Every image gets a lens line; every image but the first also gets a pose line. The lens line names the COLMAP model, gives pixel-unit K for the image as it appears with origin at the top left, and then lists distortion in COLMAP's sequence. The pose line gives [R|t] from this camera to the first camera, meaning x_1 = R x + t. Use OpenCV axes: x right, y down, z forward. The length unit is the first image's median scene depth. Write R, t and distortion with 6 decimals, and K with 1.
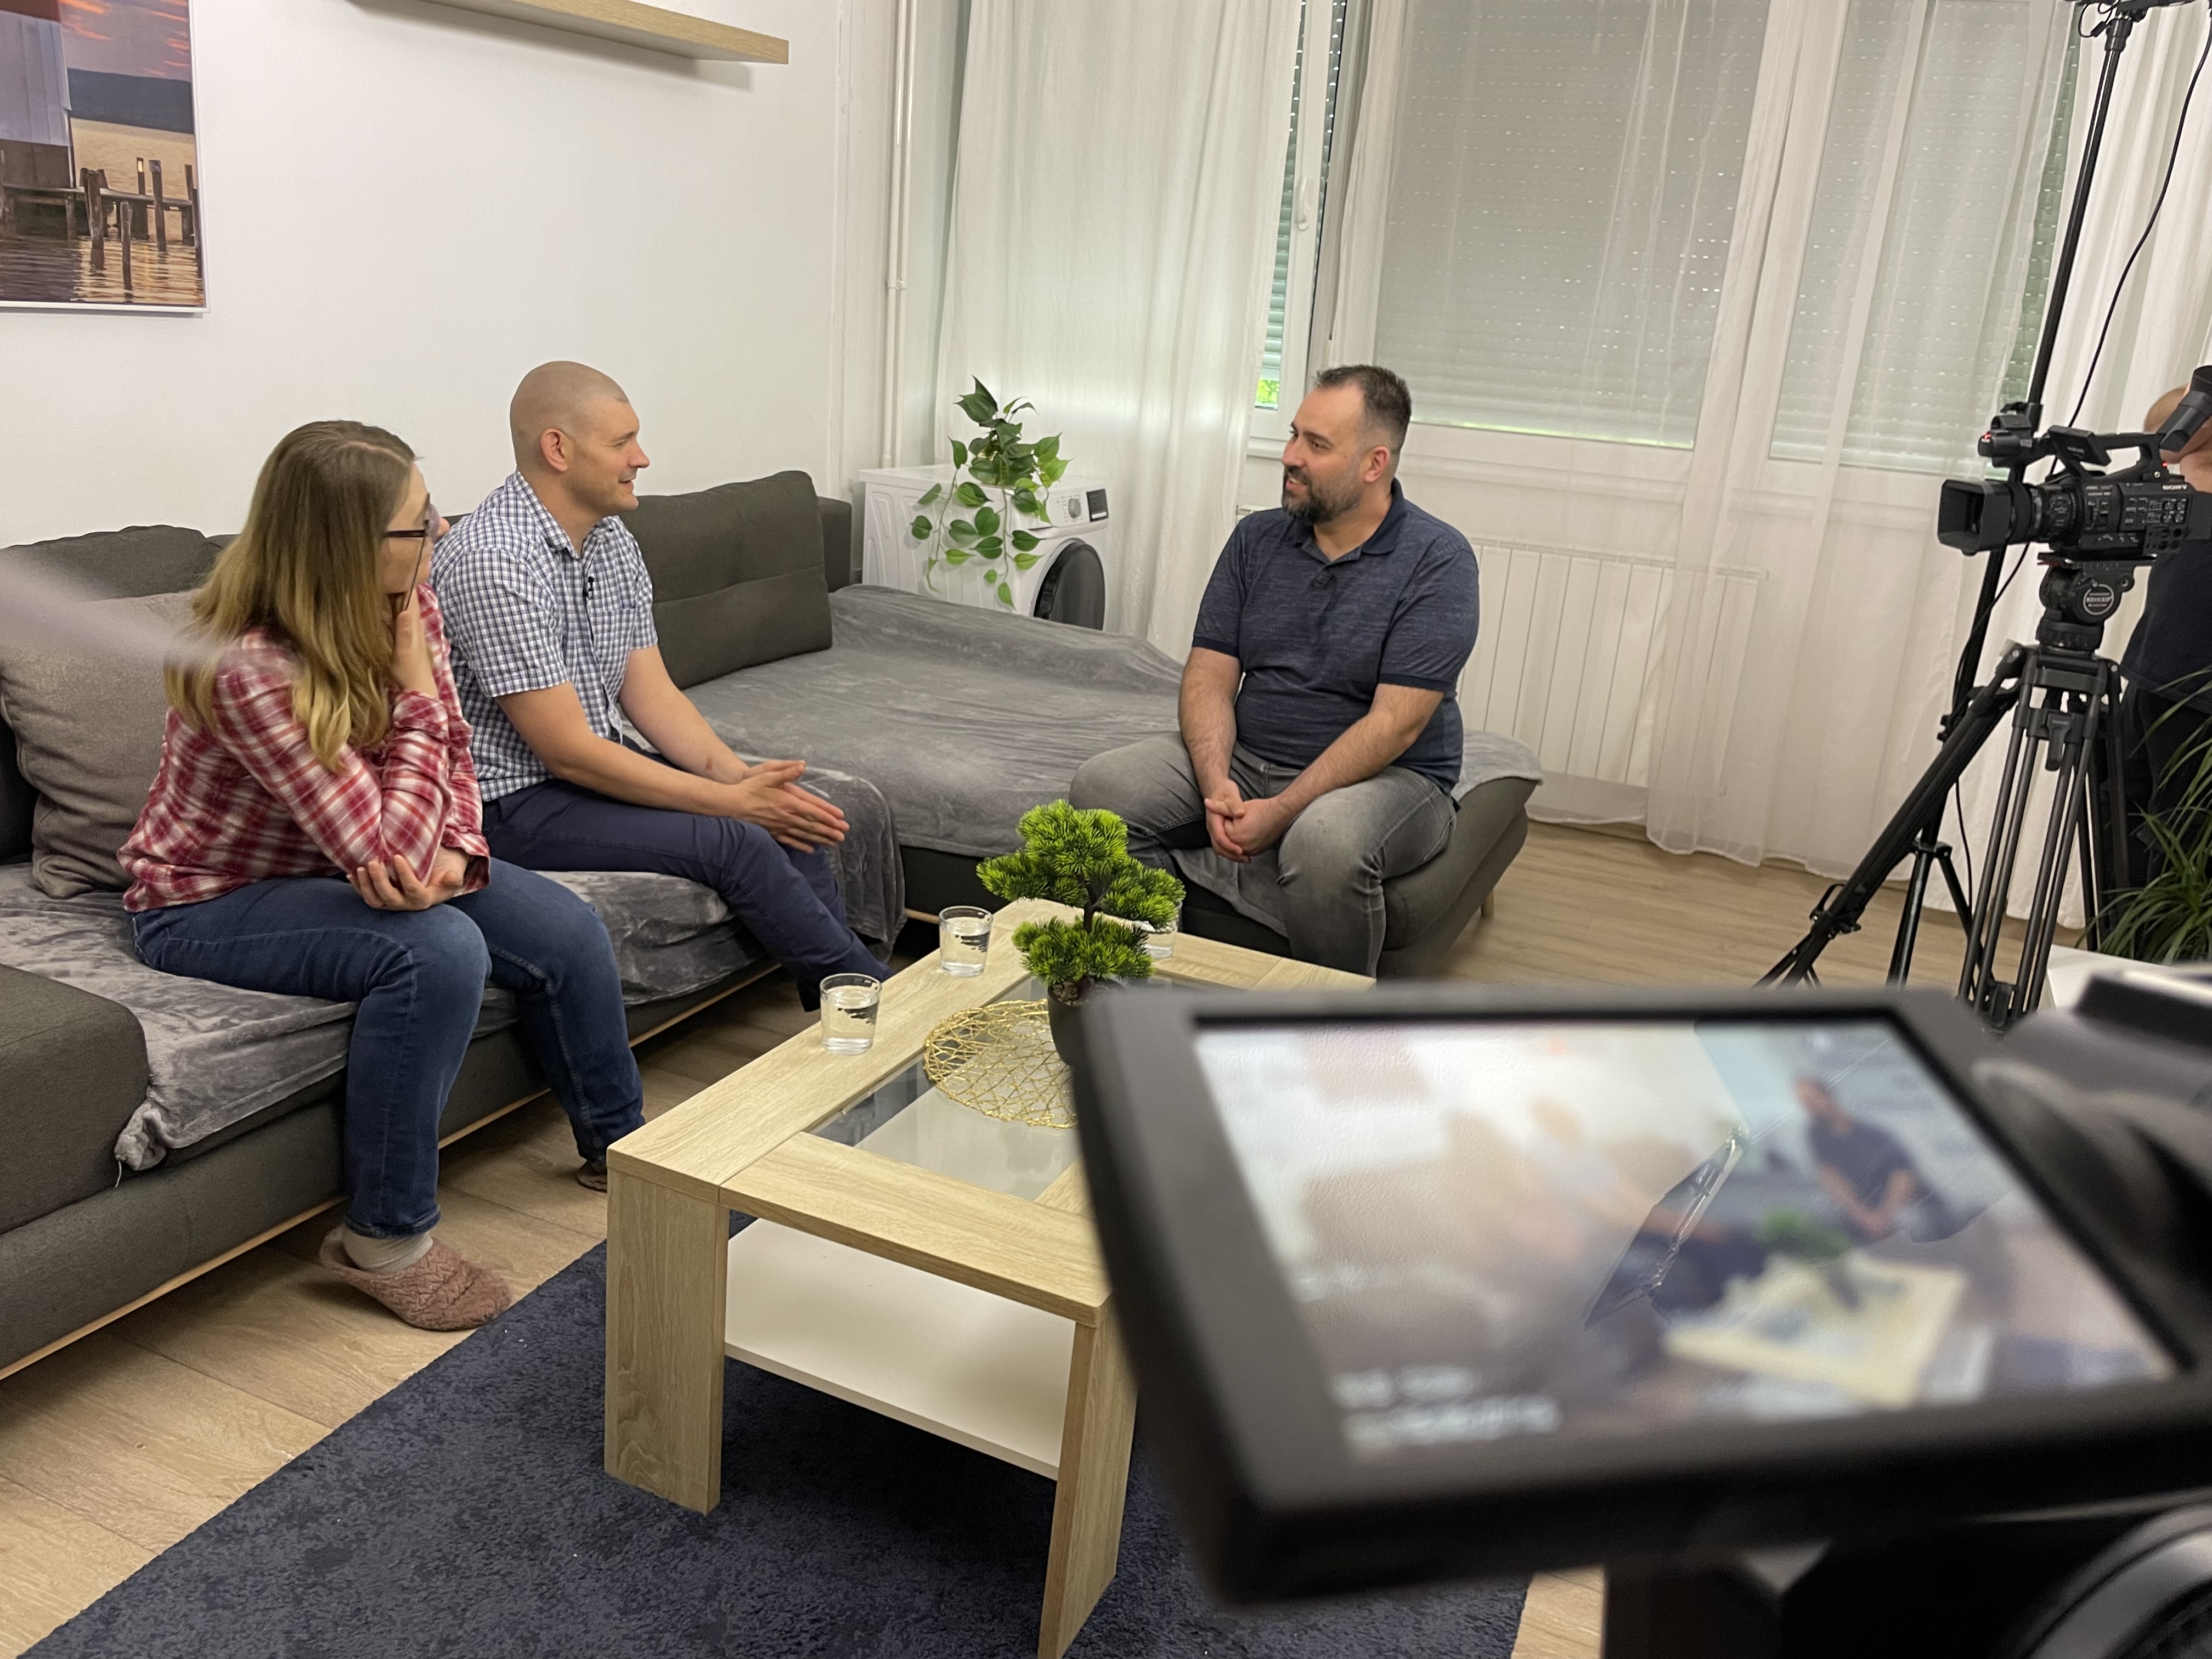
lens RADIAL K [[1682.1, 0, 1123.1], [0, 1682.1, 806.2], [0, 0, 1]] dist [0.075080, -0.110530]
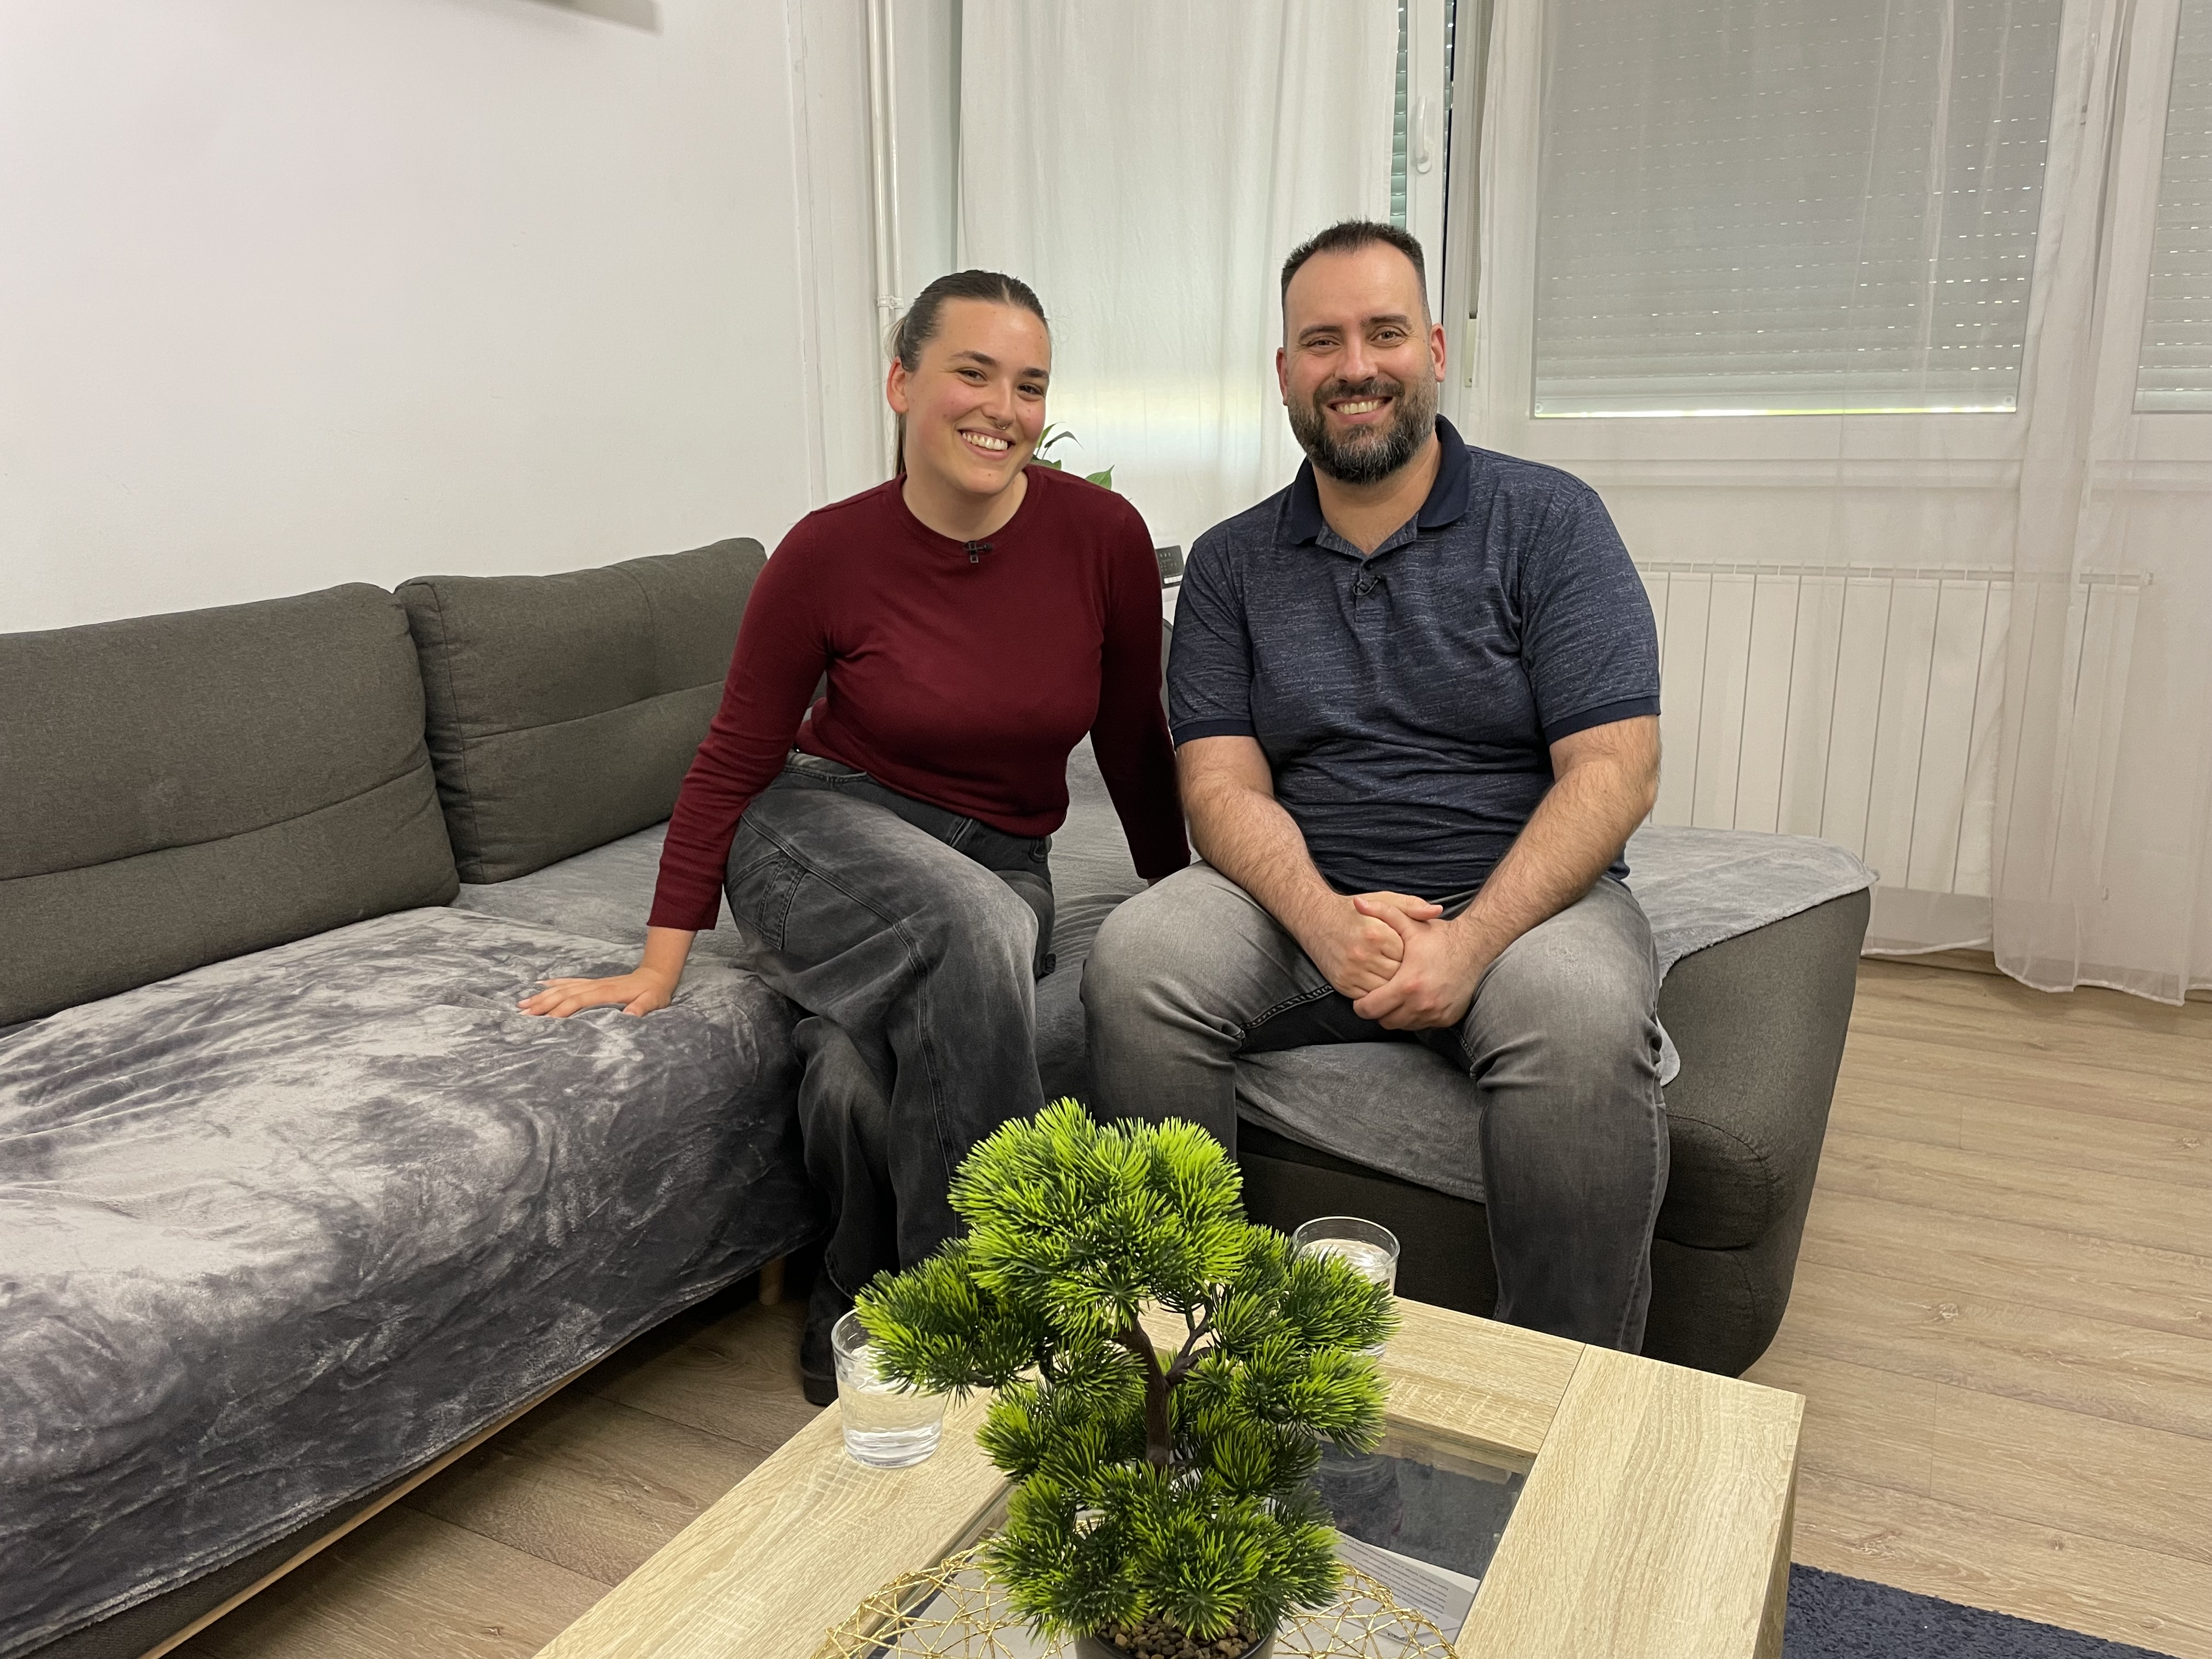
lens RADIAL K [[1678.5, 0, 1097.5], [0, 1678.5, 830.5], [0, 0, 1]] dist [0.077169, -0.107331]
pose [[0.994518, -0.069730, -0.077915, 0.003192], [0.065031, 0.995999, -0.061301, -0.027442], [0.081878, 0.055898, 0.995074, 0.394438]]
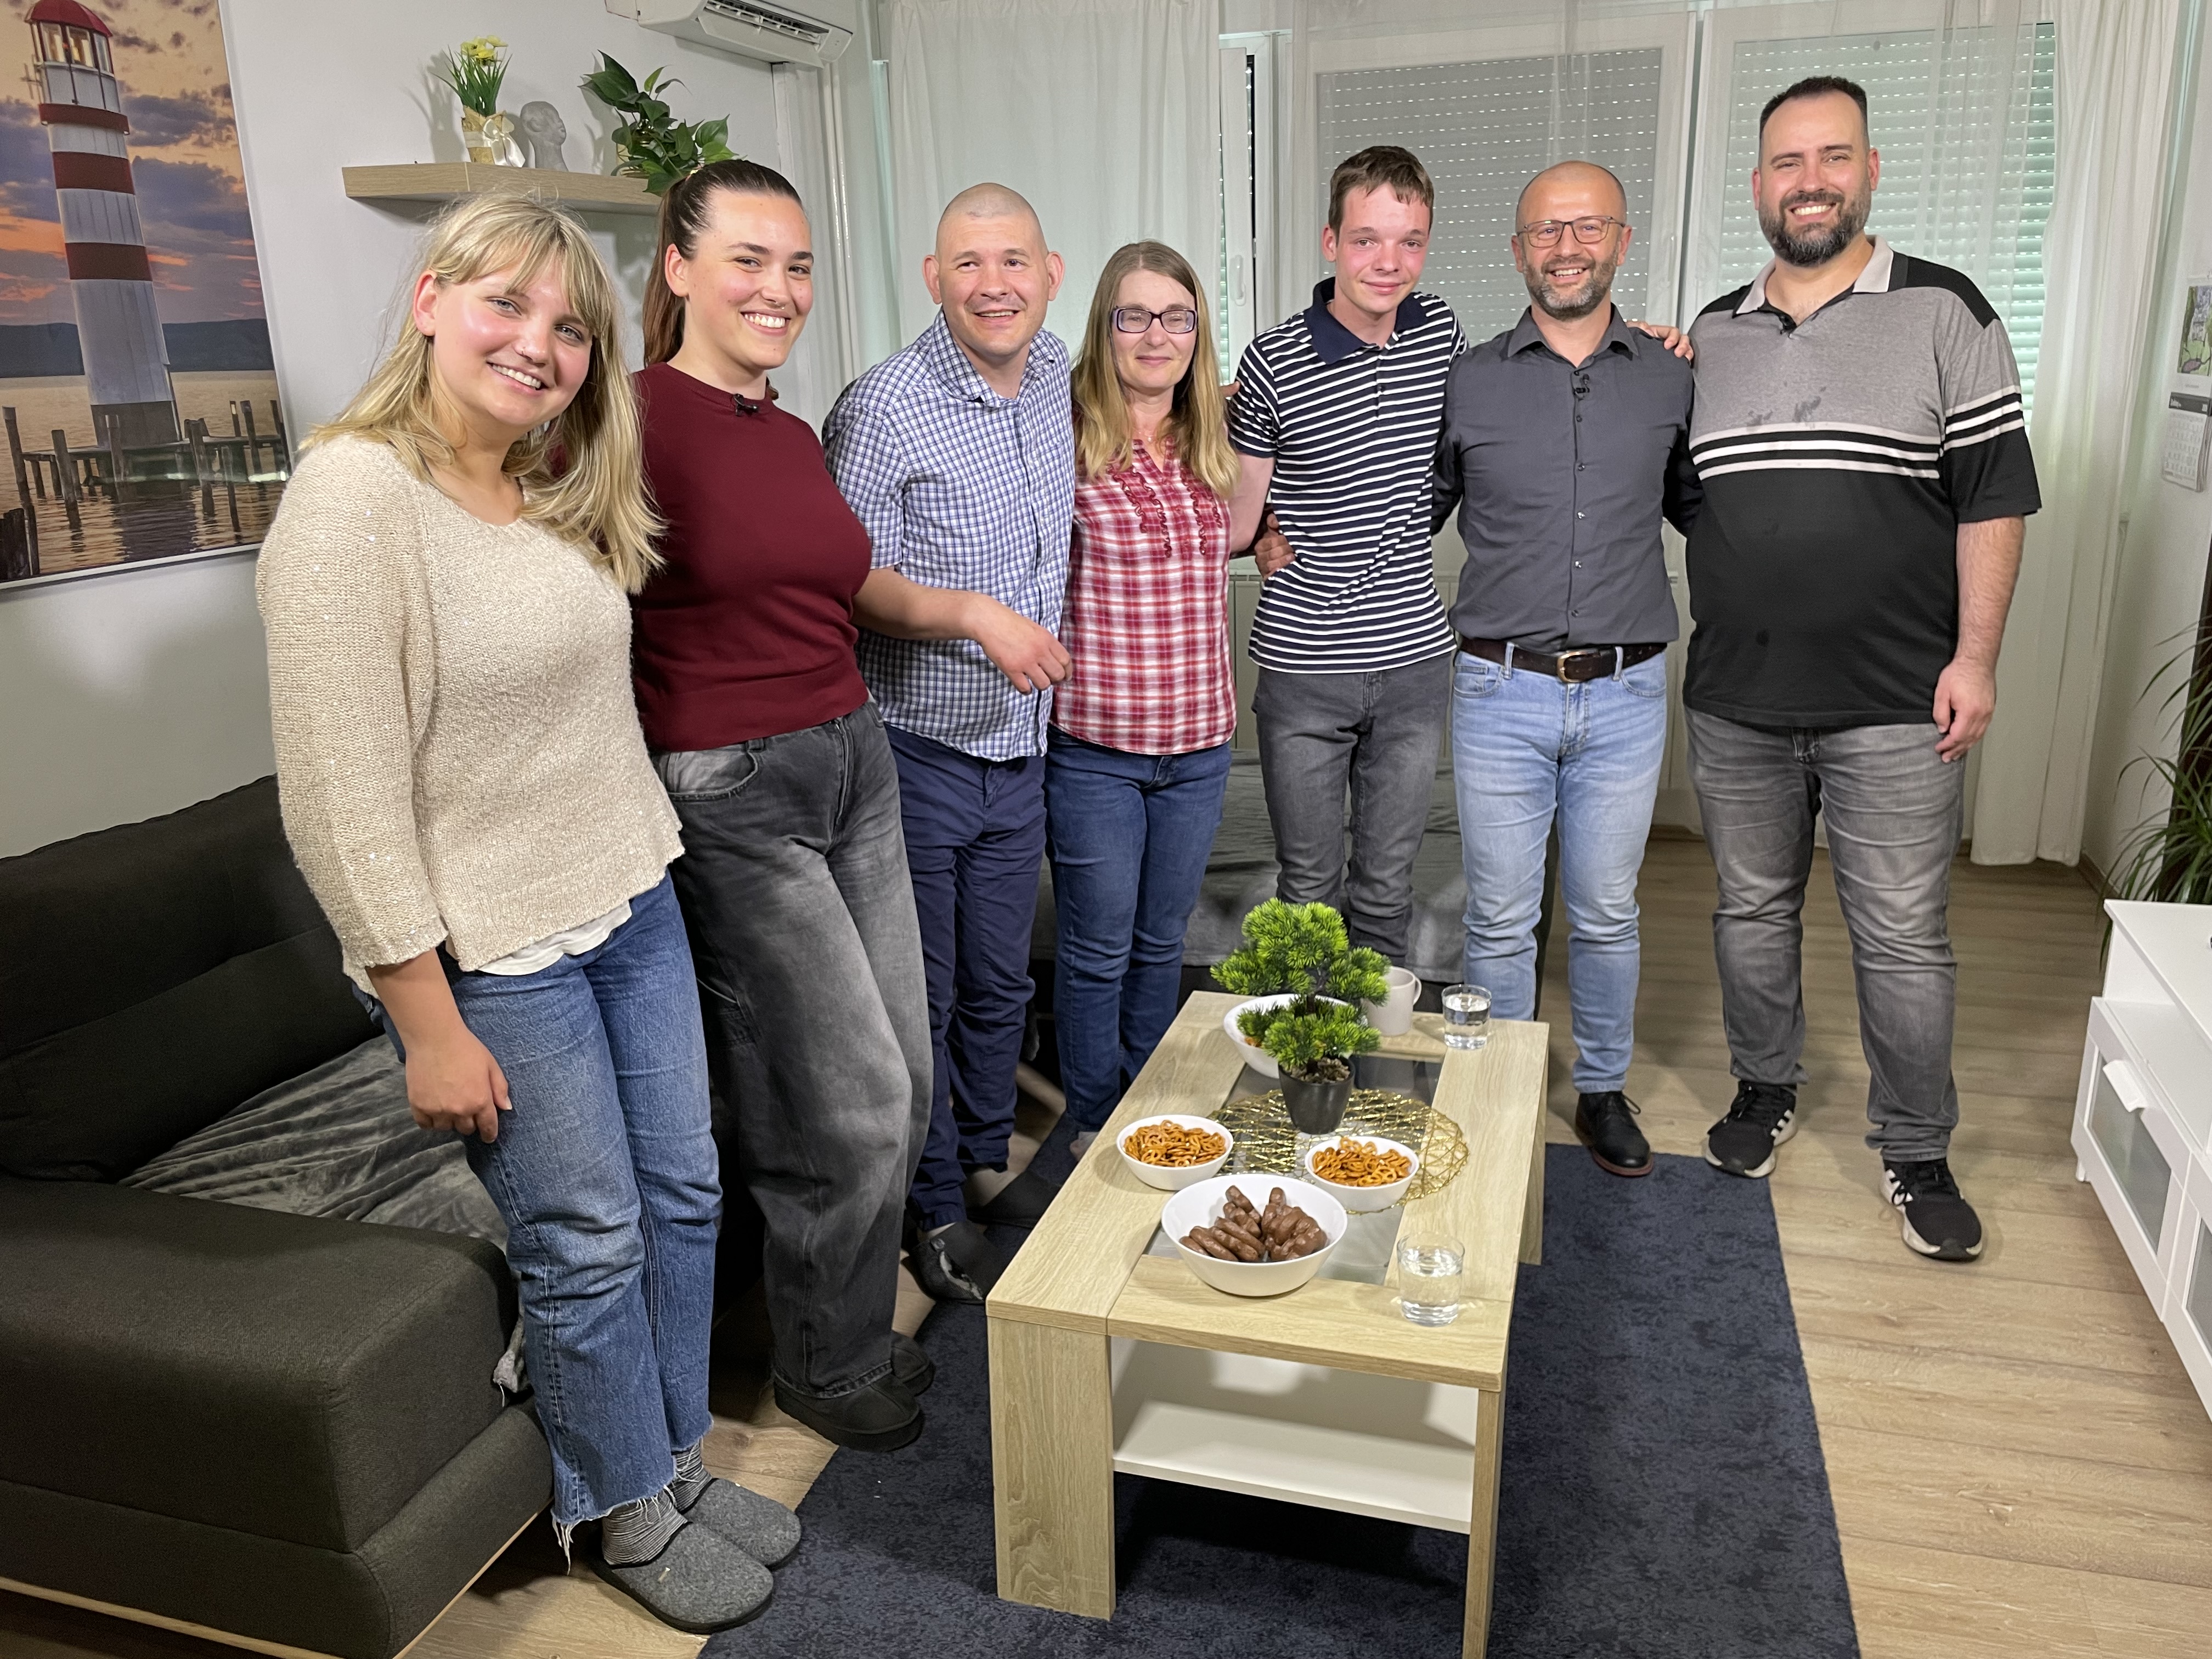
lens RADIAL K [[1695.1, 0, 1112.7], [0, 1695.1, 830.2], [0, 0, 1]] dist [0.086814, -0.115204]
pose [[0.986026, -0.141225, 0.088368, -0.159527], [0.141211, 0.989959, 0.006439, -0.051912], [-0.088390, 0.006130, 0.996067, -0.053788]]
